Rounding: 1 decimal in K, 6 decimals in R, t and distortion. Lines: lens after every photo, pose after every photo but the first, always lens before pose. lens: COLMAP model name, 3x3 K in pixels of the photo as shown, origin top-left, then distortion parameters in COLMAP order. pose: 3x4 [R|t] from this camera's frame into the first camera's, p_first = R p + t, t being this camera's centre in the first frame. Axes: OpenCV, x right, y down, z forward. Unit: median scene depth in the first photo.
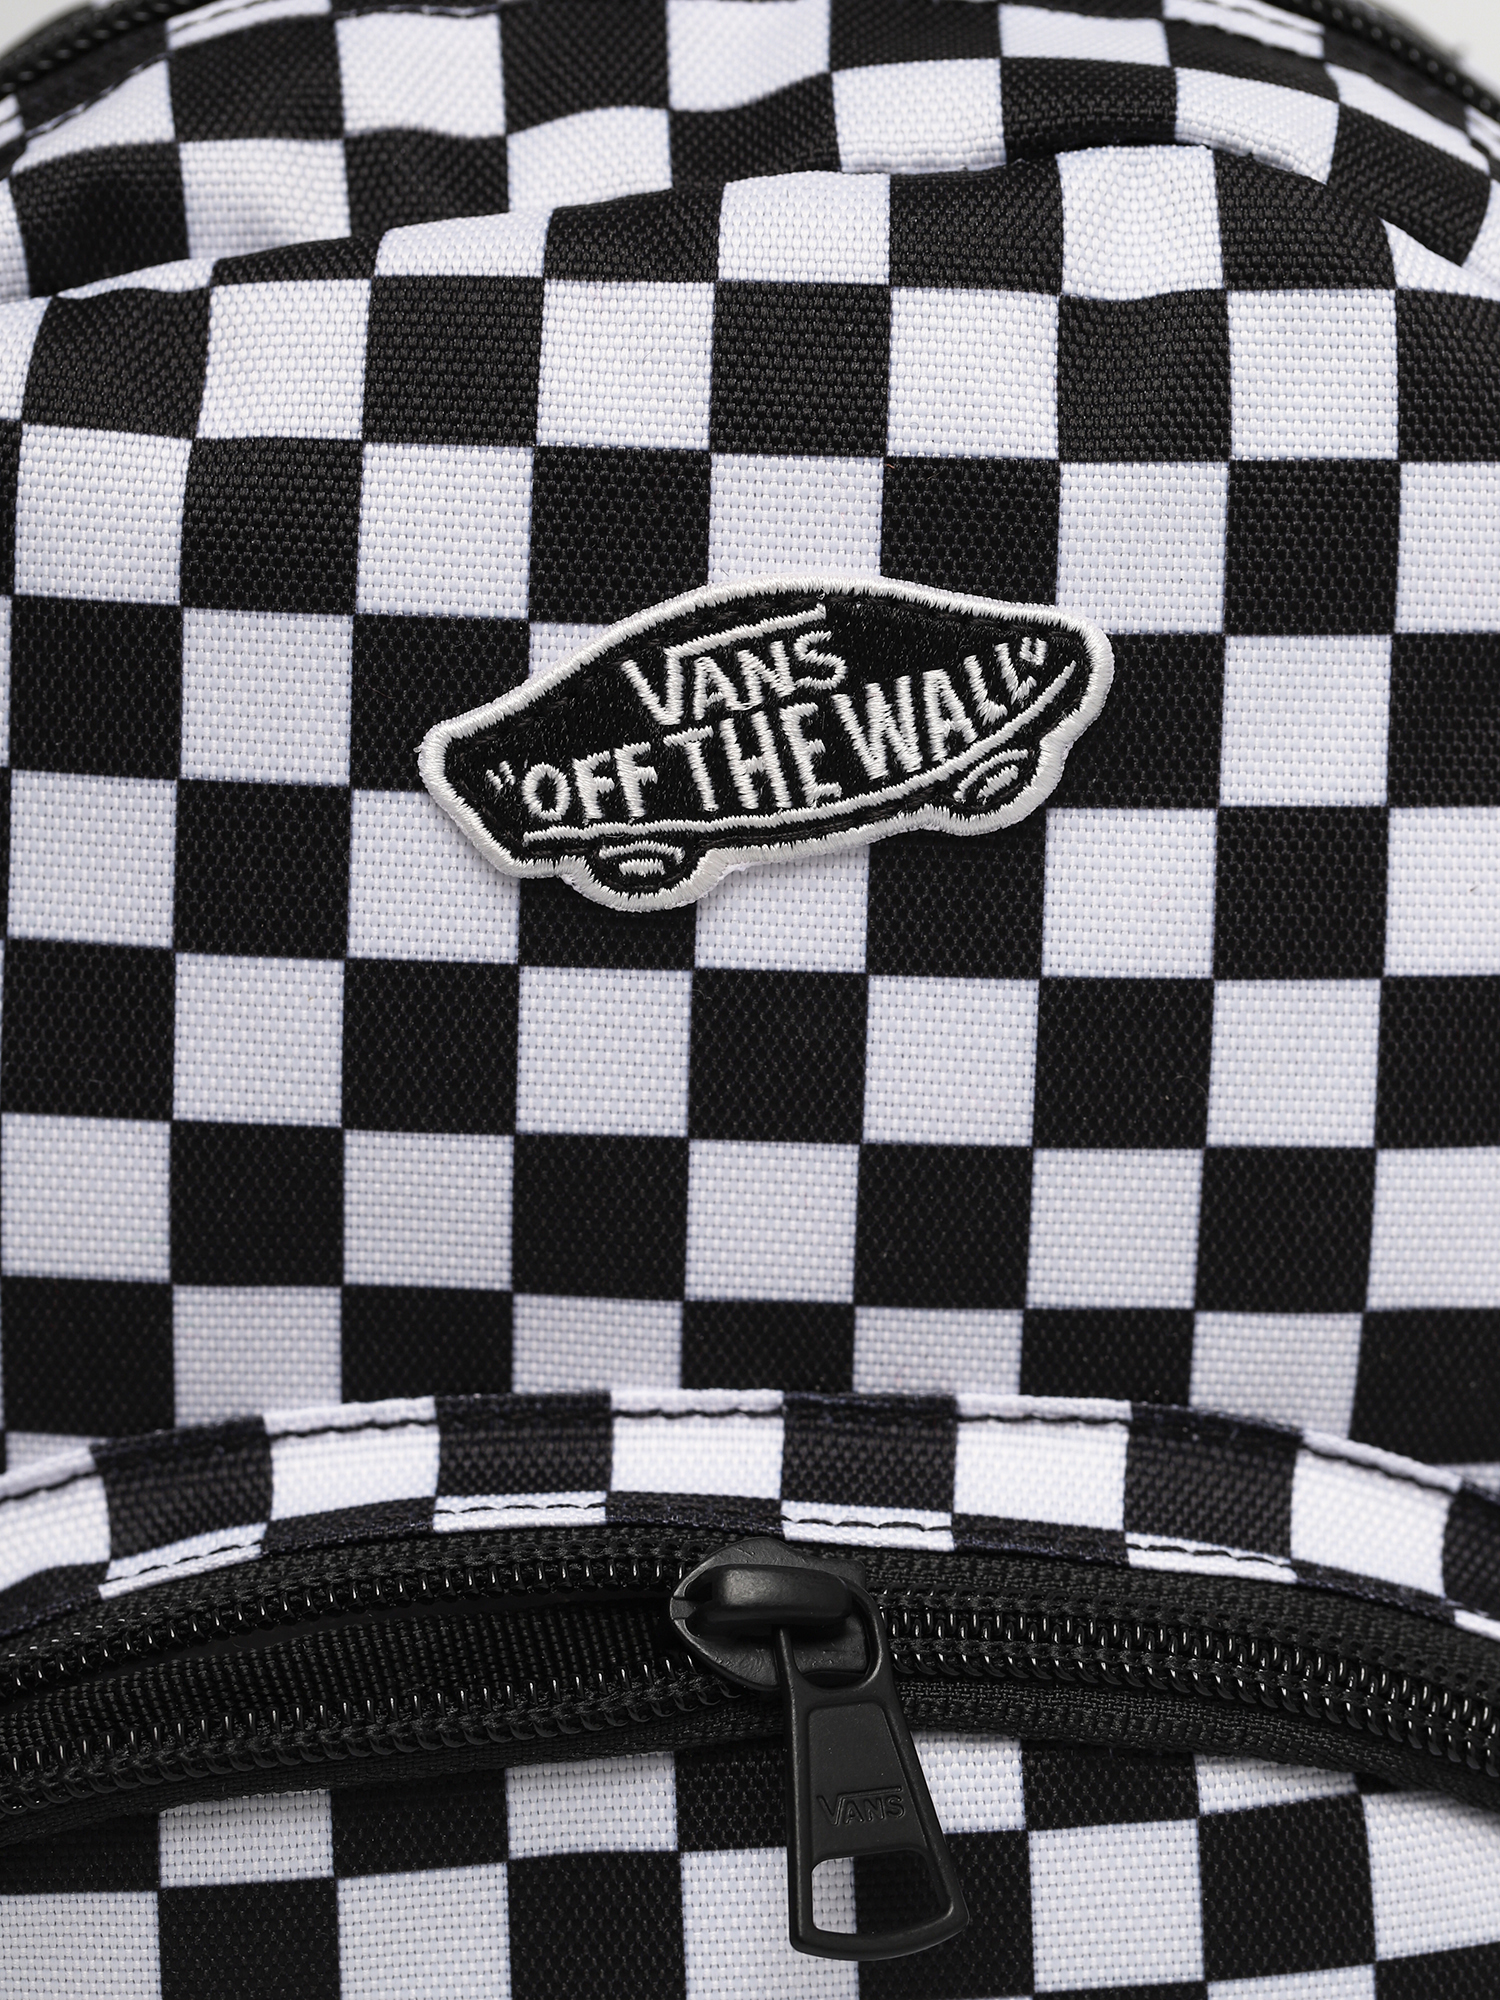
lens RADIAL K [[5591.2, 0, 739.2], [0, 5591.2, 1005.2], [0, 0, 1]] dist [-0.060102, 0.000000]
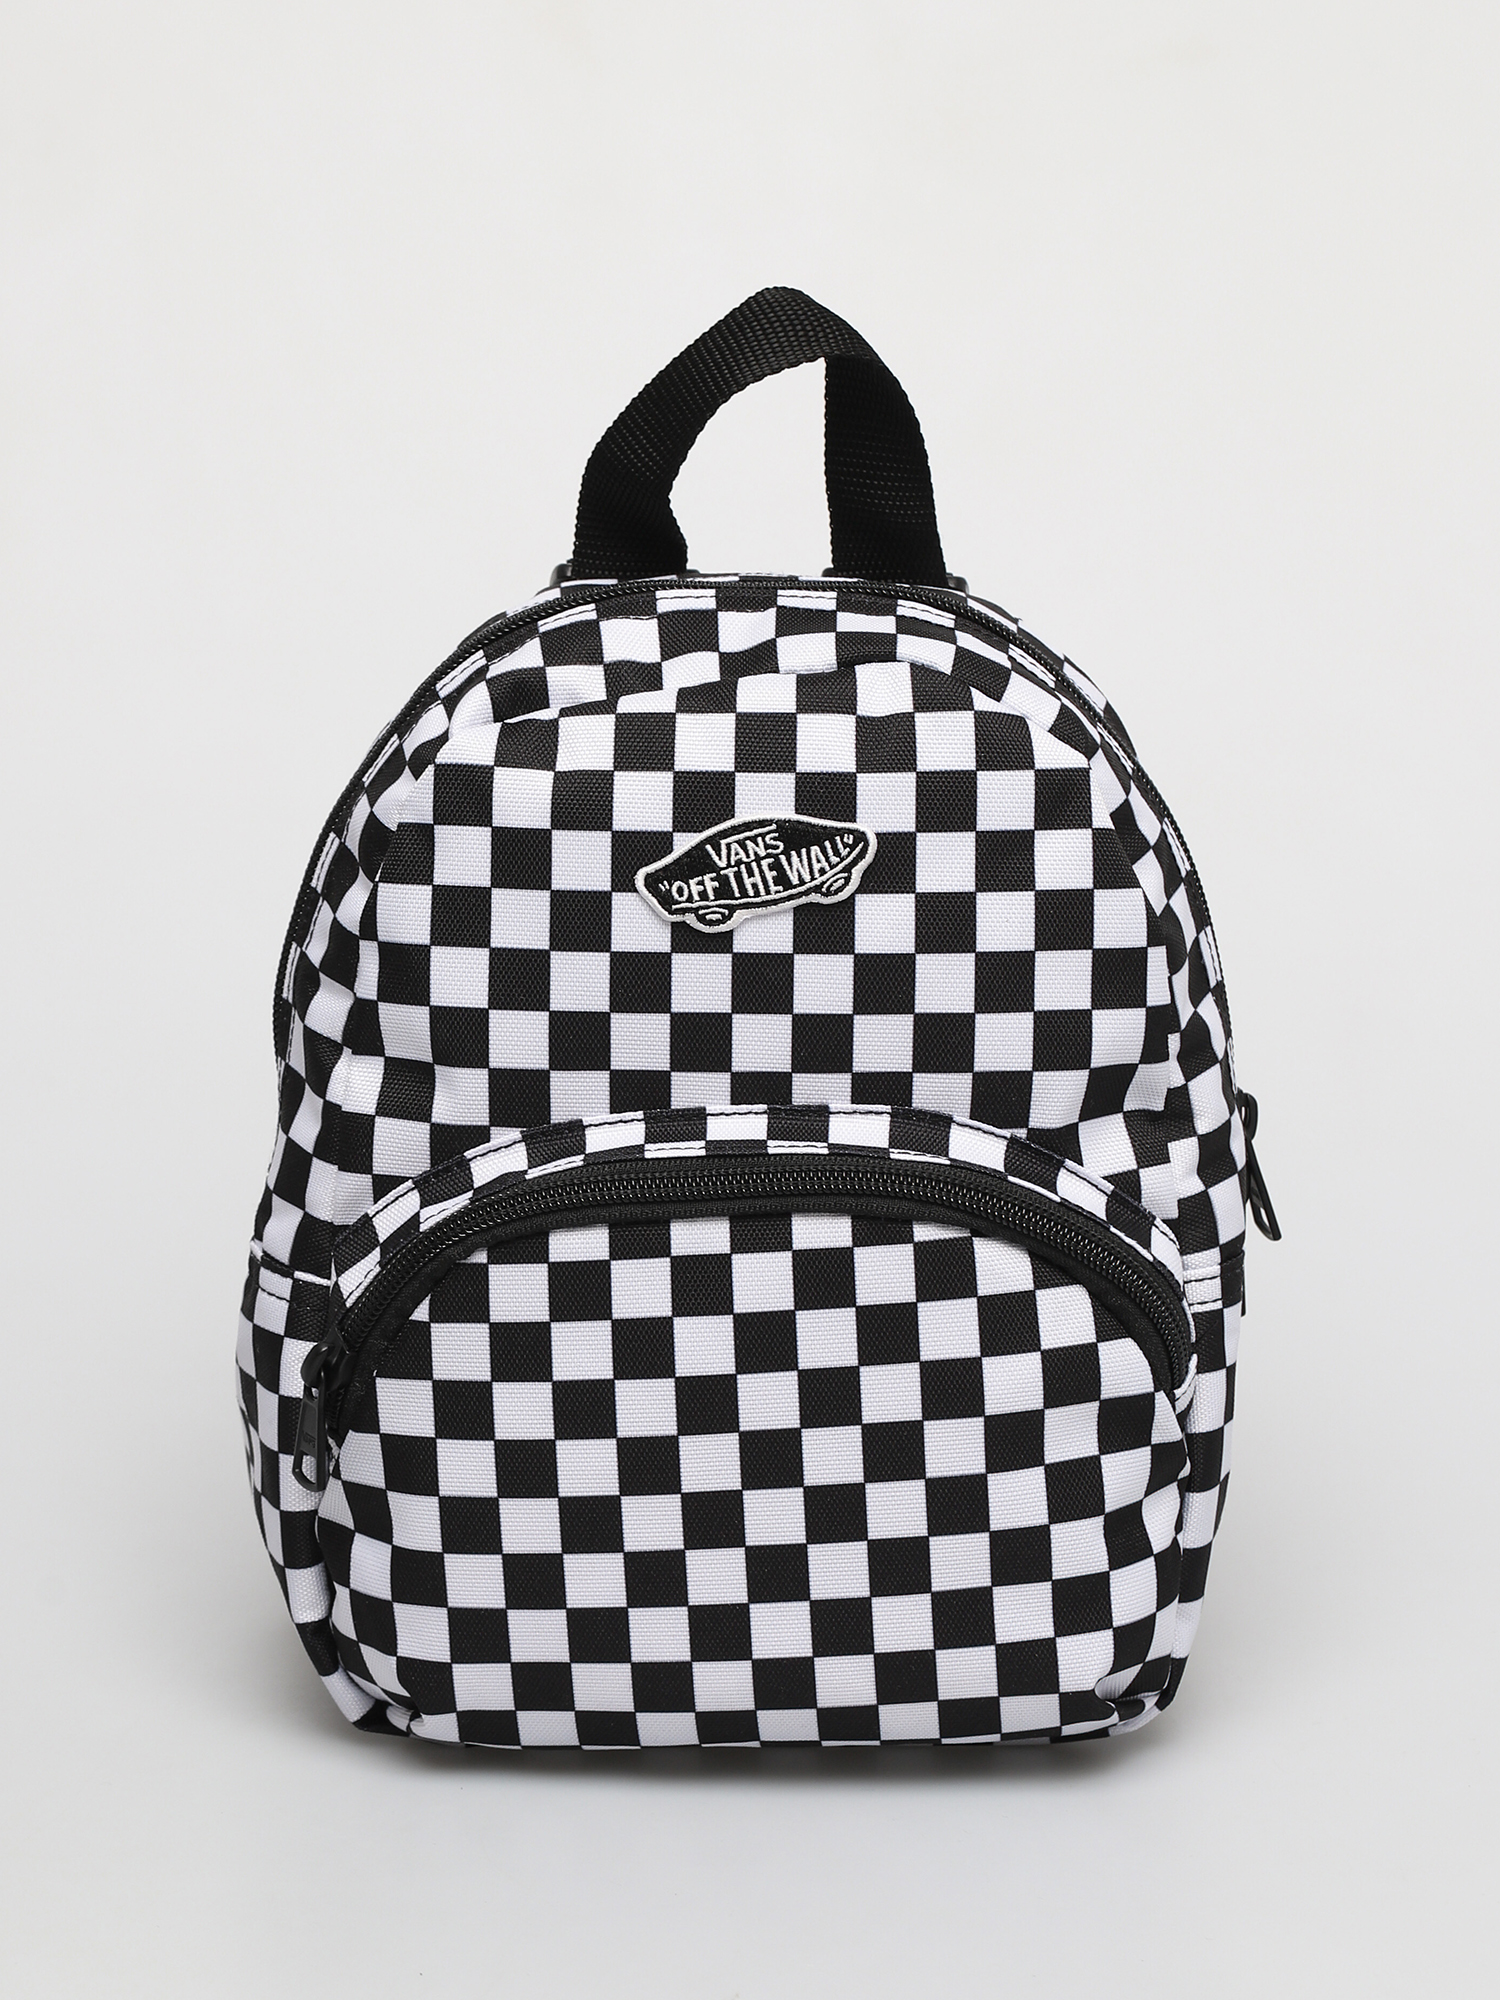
lens RADIAL K [[5591.2, 0, 754.1], [0, 5591.2, 997.2], [0, 0, 1]] dist [-0.060102, 0.000000]
pose [[0.999717, -0.018588, -0.014839, 0.044642], [0.017486, 0.997310, -0.071189, 0.218759], [0.016122, 0.070910, 0.997352, -1.837308]]
